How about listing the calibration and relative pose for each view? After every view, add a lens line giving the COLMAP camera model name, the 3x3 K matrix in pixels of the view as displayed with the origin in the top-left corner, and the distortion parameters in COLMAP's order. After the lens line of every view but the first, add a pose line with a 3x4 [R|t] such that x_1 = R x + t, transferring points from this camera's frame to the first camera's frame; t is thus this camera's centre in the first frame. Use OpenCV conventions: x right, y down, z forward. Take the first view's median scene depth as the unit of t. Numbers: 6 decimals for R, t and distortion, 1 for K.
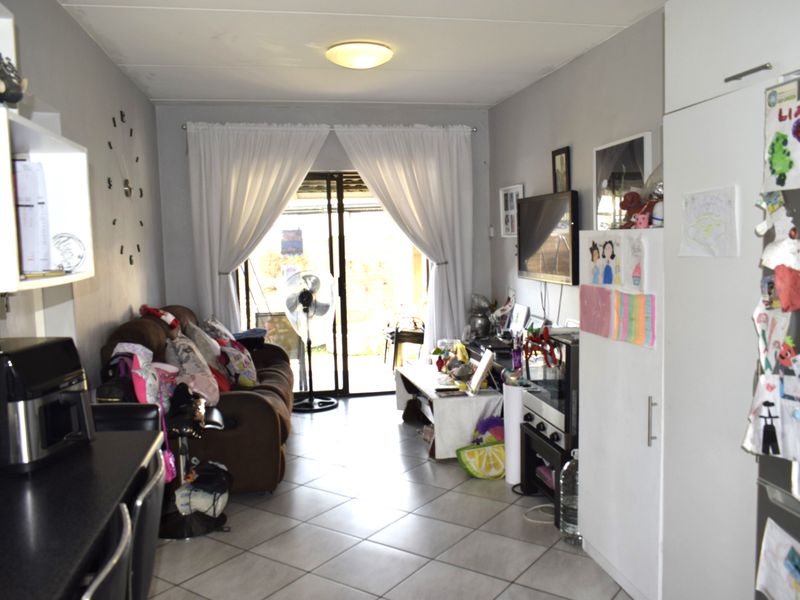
lens RADIAL K [[698.9, 0, 406.1], [0, 698.9, 297.6], [0, 0, 1]] dist [-0.016637, 0.001236]
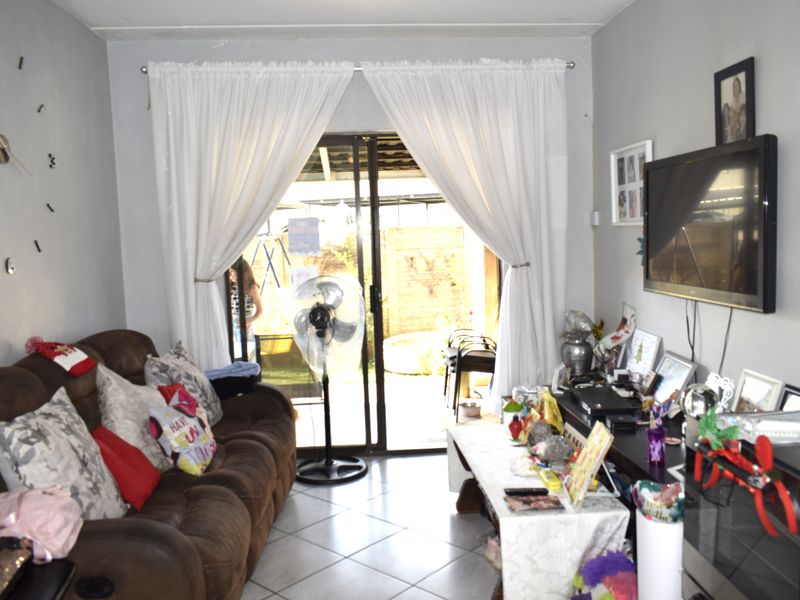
lens RADIAL K [[698.9, 0, 406.1], [0, 698.9, 297.6], [0, 0, 1]] dist [-0.016637, 0.001236]
pose [[0.993071, 0.004527, -0.117431, 0.023016], [-0.003267, 0.999935, 0.010916, -0.027791], [0.117473, -0.010457, 0.993021, 0.354338]]
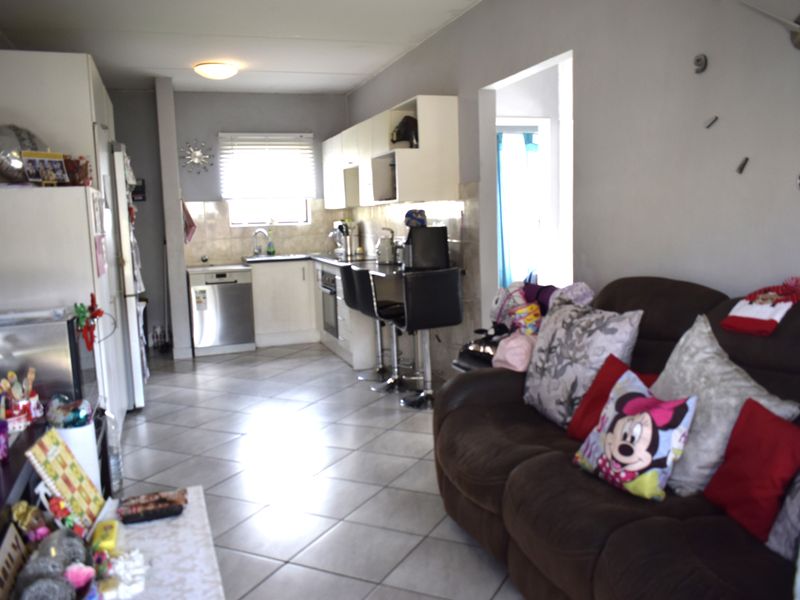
lens RADIAL K [[698.9, 0, 406.1], [0, 698.9, 297.6], [0, 0, 1]] dist [-0.016637, 0.001236]
pose [[-0.987412, 0.073278, -0.140167, -0.039402], [0.042860, 0.977010, 0.208841, -0.072931], [0.152248, 0.200204, -0.967853, 1.192460]]
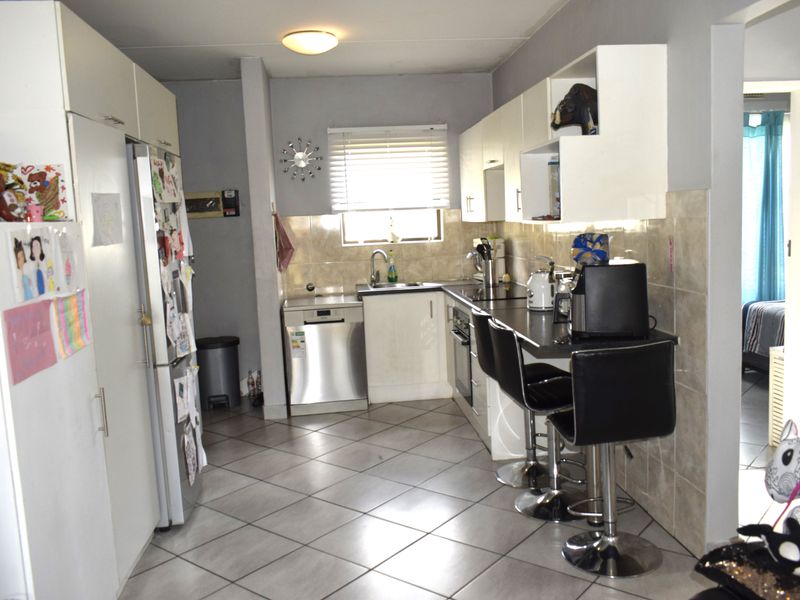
lens RADIAL K [[698.9, 0, 406.1], [0, 698.9, 297.6], [0, 0, 1]] dist [-0.016637, 0.001236]
pose [[-0.994812, 0.063206, 0.079718, -0.079880], [0.078009, 0.976906, 0.198920, -0.068256], [-0.065304, 0.204107, -0.976768, 0.868474]]
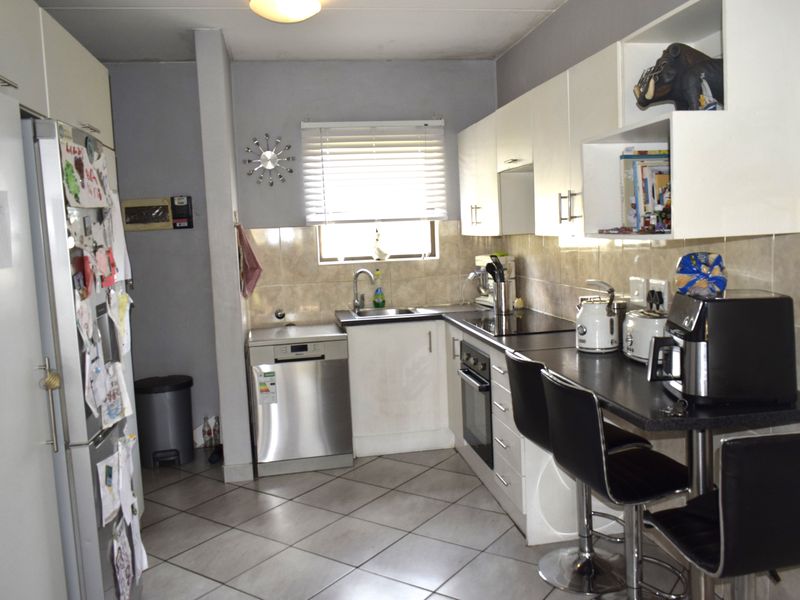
lens RADIAL K [[698.9, 0, 406.1], [0, 698.9, 297.6], [0, 0, 1]] dist [-0.016637, 0.001236]
pose [[-0.997549, 0.068249, 0.015429, -0.025393], [0.069926, 0.980306, 0.184692, -0.055585], [-0.002520, 0.185319, -0.982675, 0.698475]]
